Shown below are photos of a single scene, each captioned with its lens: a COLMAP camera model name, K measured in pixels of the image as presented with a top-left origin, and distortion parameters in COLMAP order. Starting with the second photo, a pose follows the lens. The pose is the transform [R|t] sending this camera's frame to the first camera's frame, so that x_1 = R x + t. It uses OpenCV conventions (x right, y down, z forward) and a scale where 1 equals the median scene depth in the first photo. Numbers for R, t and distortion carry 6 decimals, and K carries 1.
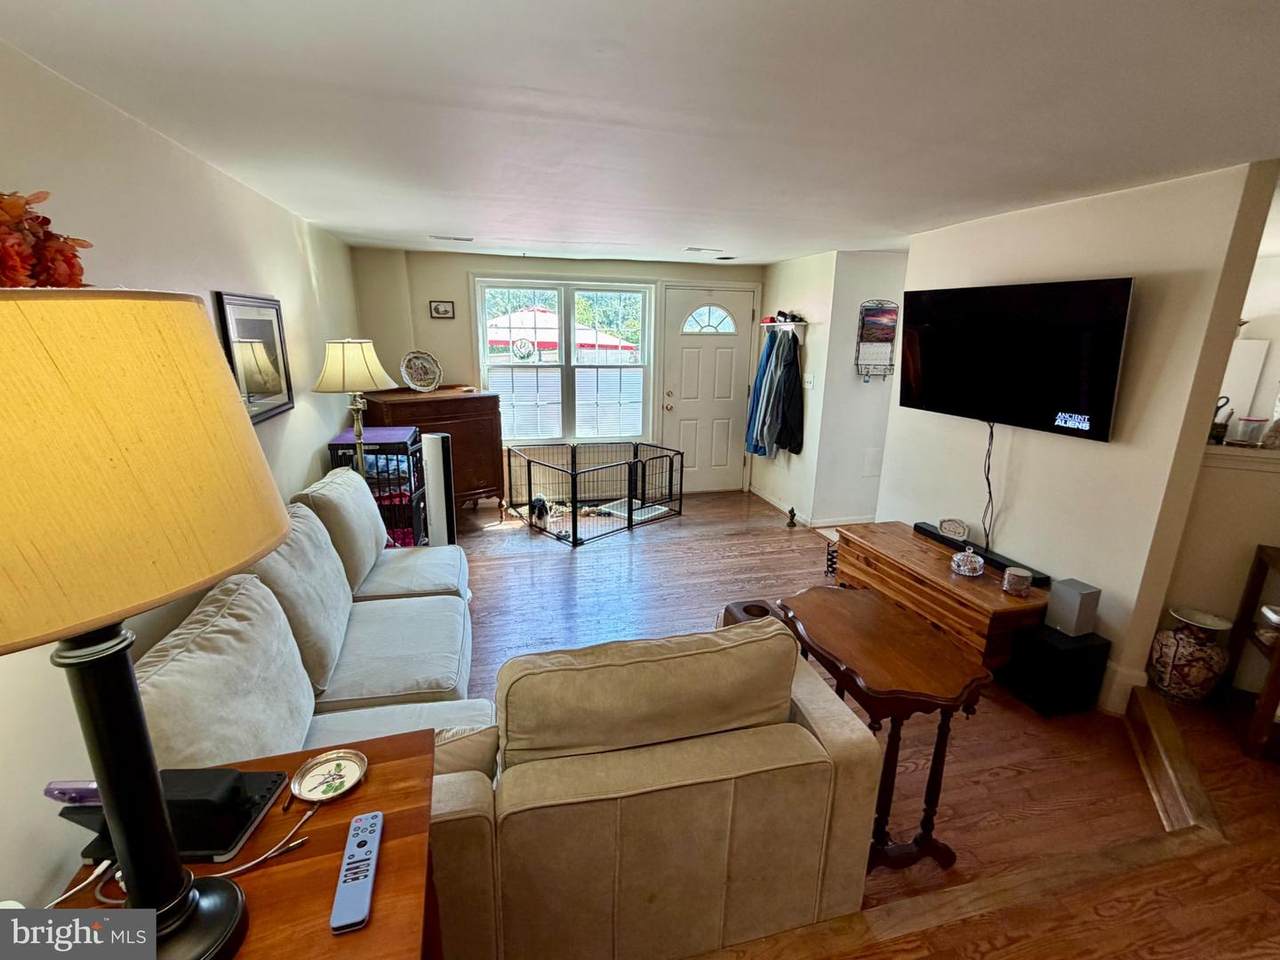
lens RADIAL K [[581.4, 0, 635.1], [0, 581.4, 481.1], [0, 0, 1]] dist [-0.002395, 0.000914]
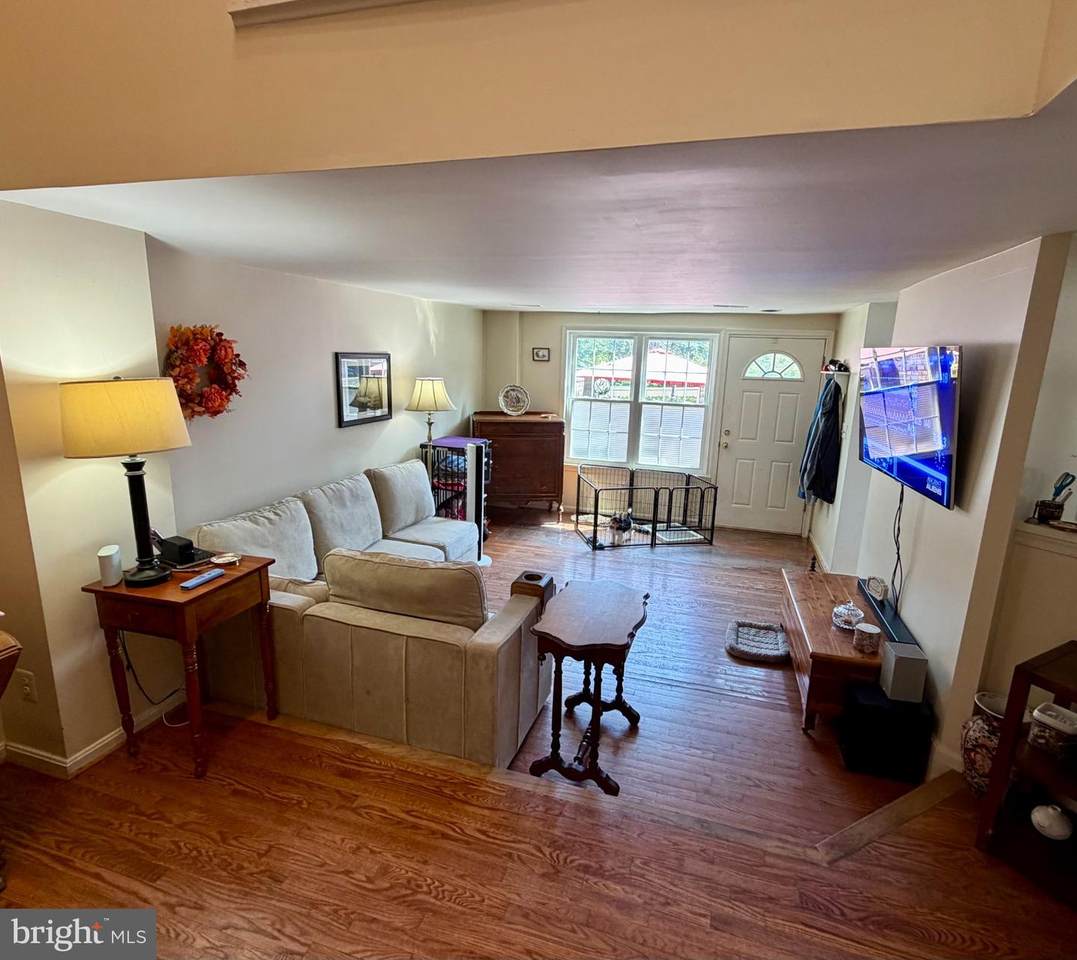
lens RADIAL K [[577.7, 0, 539.0], [0, 577.7, 480.2], [0, 0, 1]] dist [-0.001271, 0.000870]
pose [[0.850046, 0.123641, -0.511991, 0.352475], [-0.149782, 0.988669, -0.009926, -0.001263], [0.504962, 0.085125, 0.858934, -0.092917]]
